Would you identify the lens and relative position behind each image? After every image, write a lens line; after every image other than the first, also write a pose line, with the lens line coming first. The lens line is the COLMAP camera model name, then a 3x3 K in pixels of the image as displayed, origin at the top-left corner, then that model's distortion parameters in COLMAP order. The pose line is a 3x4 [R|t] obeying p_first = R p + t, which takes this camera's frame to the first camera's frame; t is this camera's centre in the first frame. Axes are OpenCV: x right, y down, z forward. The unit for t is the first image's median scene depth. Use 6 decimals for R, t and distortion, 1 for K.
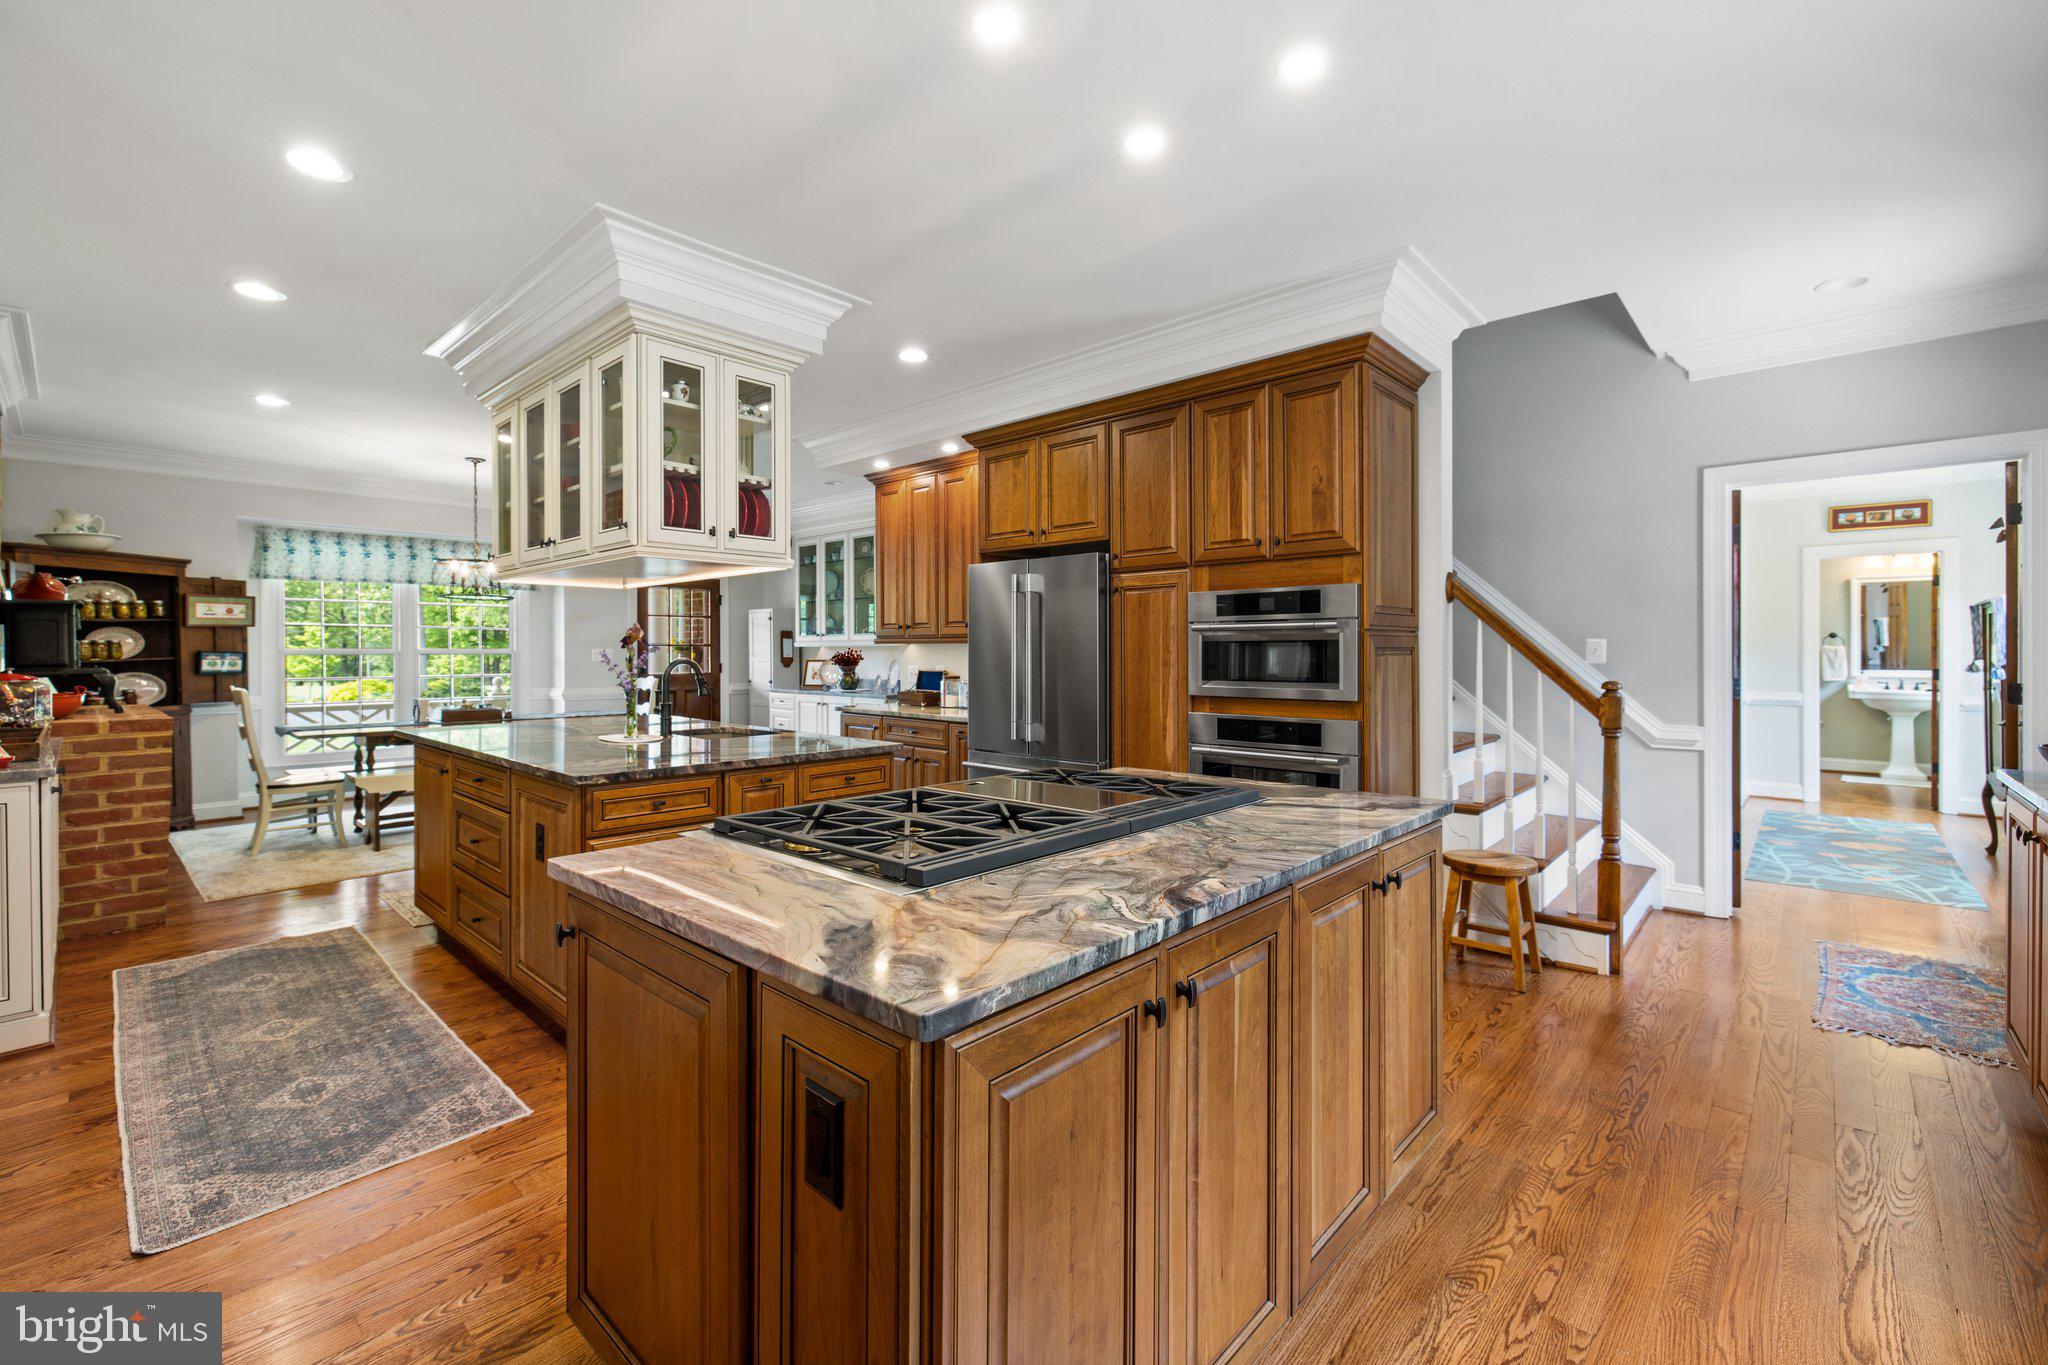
lens RADIAL K [[873.9, 0, 1016.1], [0, 873.9, 661.1], [0, 0, 1]] dist [0.003582, -0.000461]
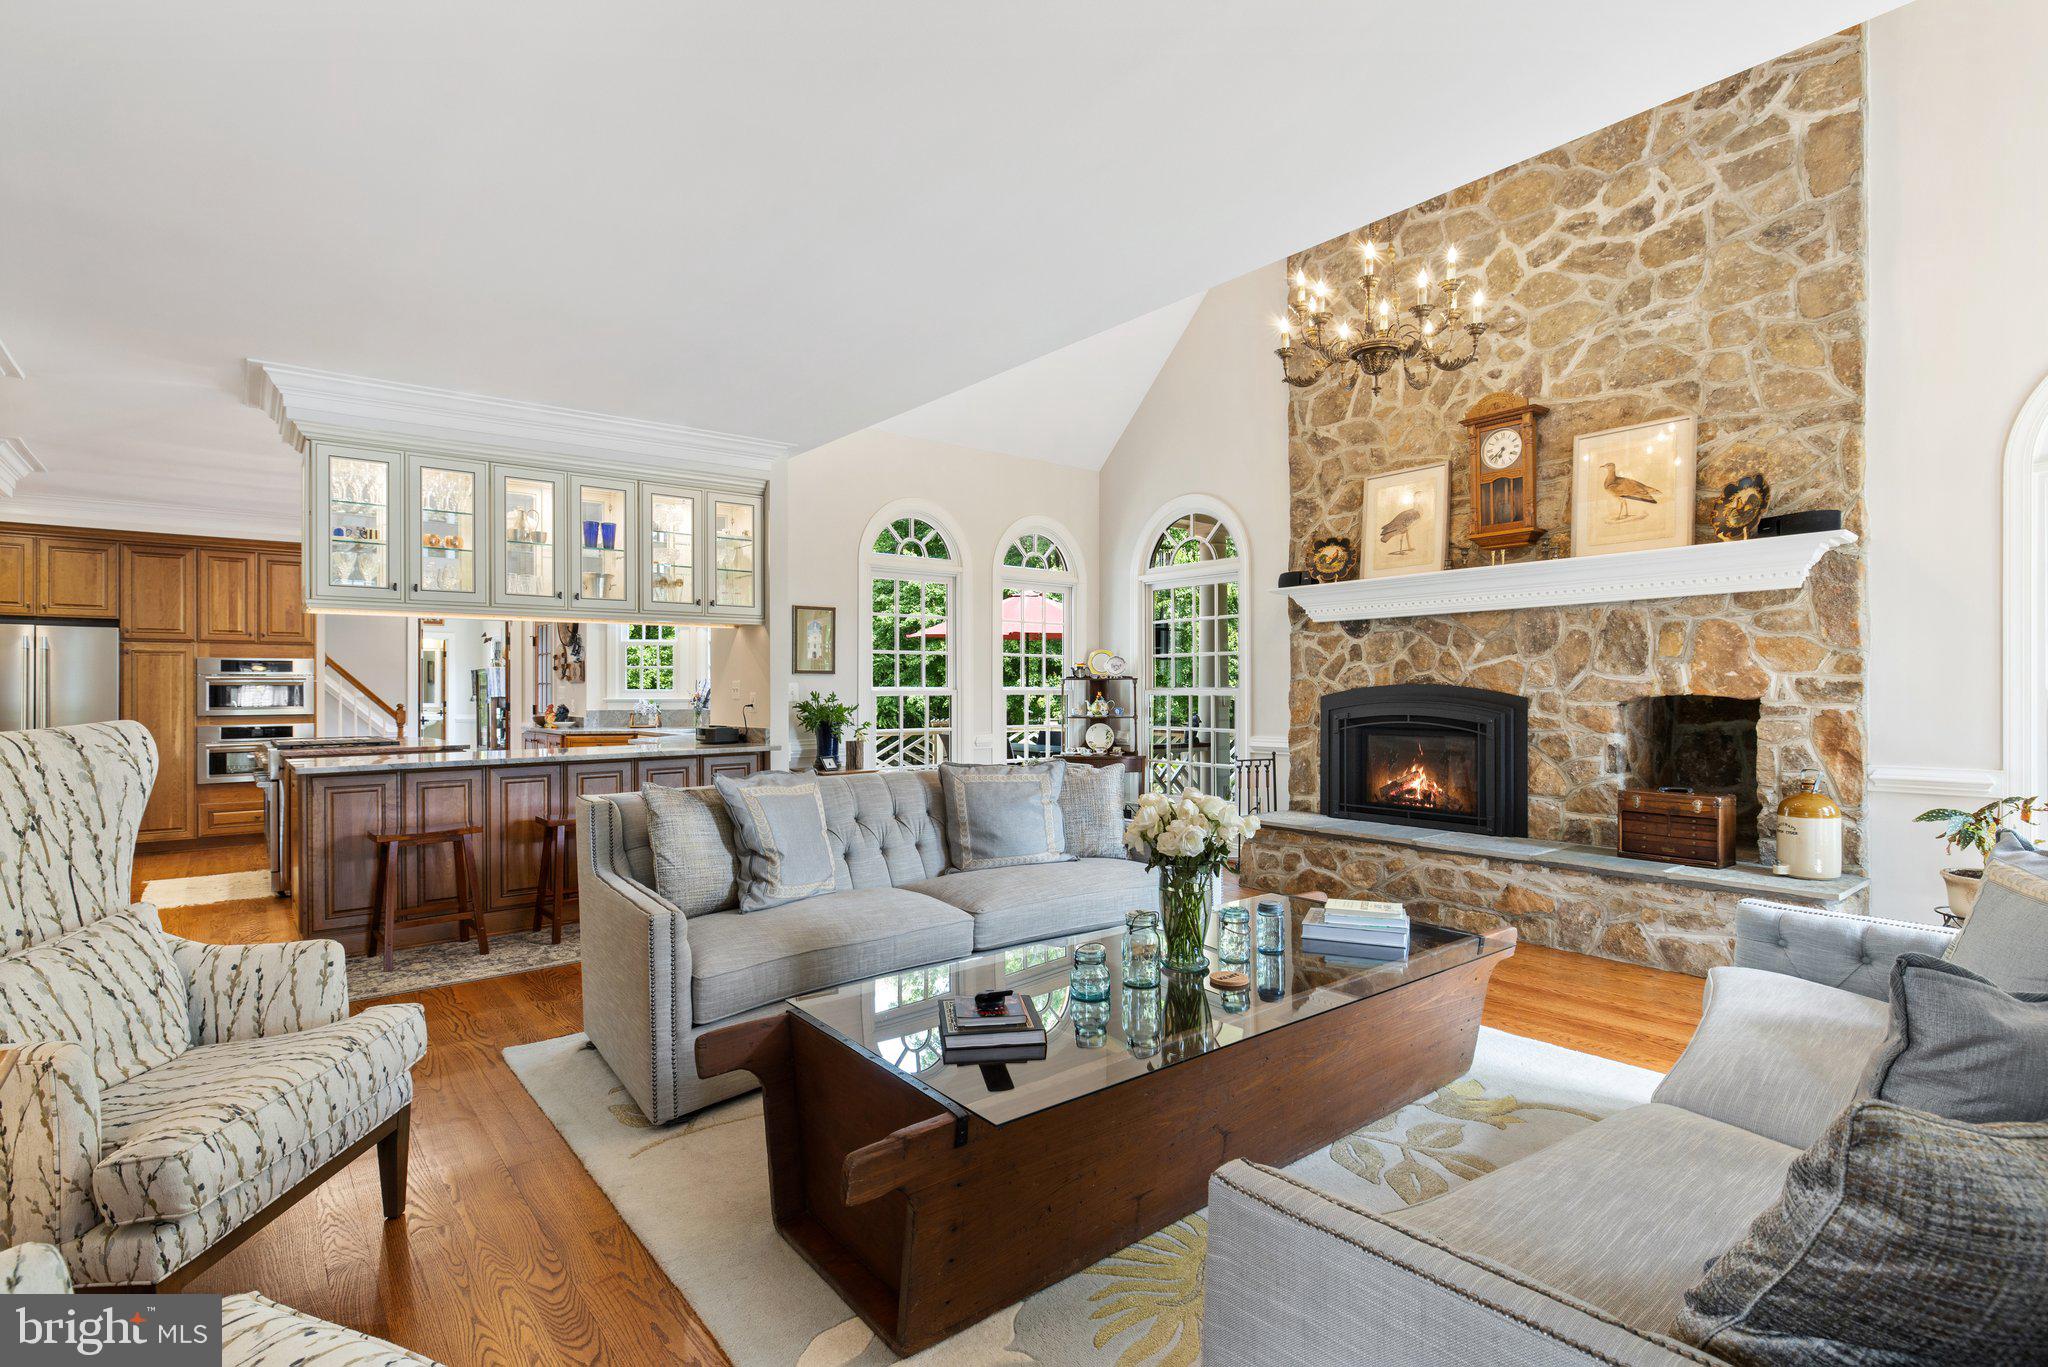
lens RADIAL K [[1000.7, 0, 1009.4], [0, 1000.7, 685.4], [0, 0, 1]] dist [-0.006392, 0.002574]
pose [[0.153331, 0.006967, 0.988150, -1.558441], [0.012297, 0.999884, -0.008958, 0.016197], [-0.988098, 0.013524, 0.153228, -0.932068]]
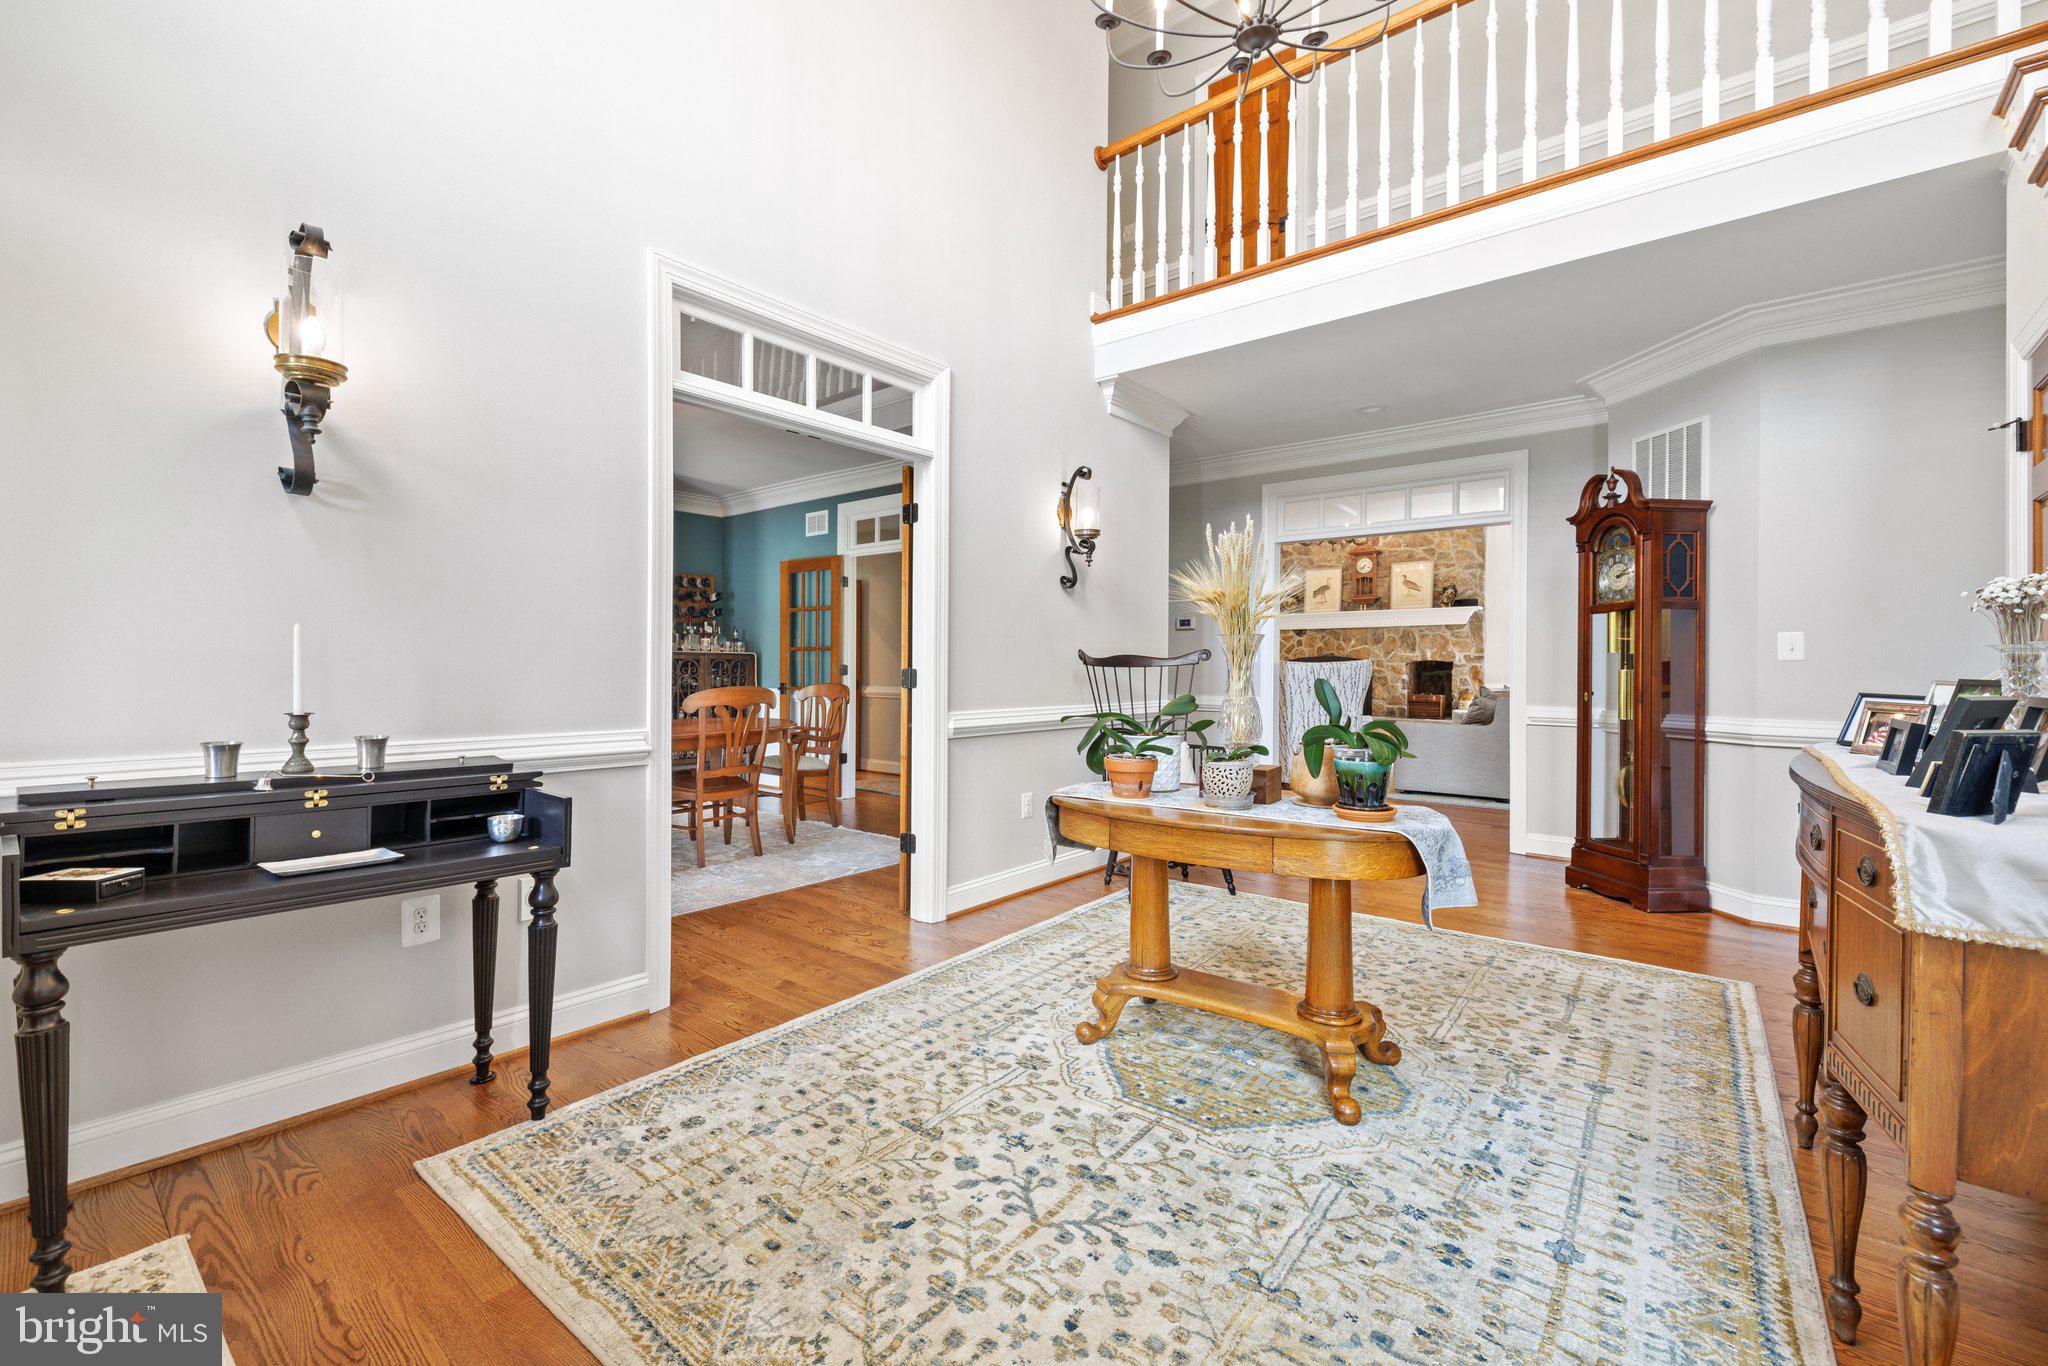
lens RADIAL K [[873.9, 0, 1021.4], [0, 873.9, 670.1], [0, 0, 1]] dist [0.003582, -0.000461]
pose [[-0.069197, -0.001038, 0.997602, -3.166480], [0.005303, 0.999985, 0.001409, 0.049310], [-0.997589, 0.005388, -0.069191, 0.069832]]
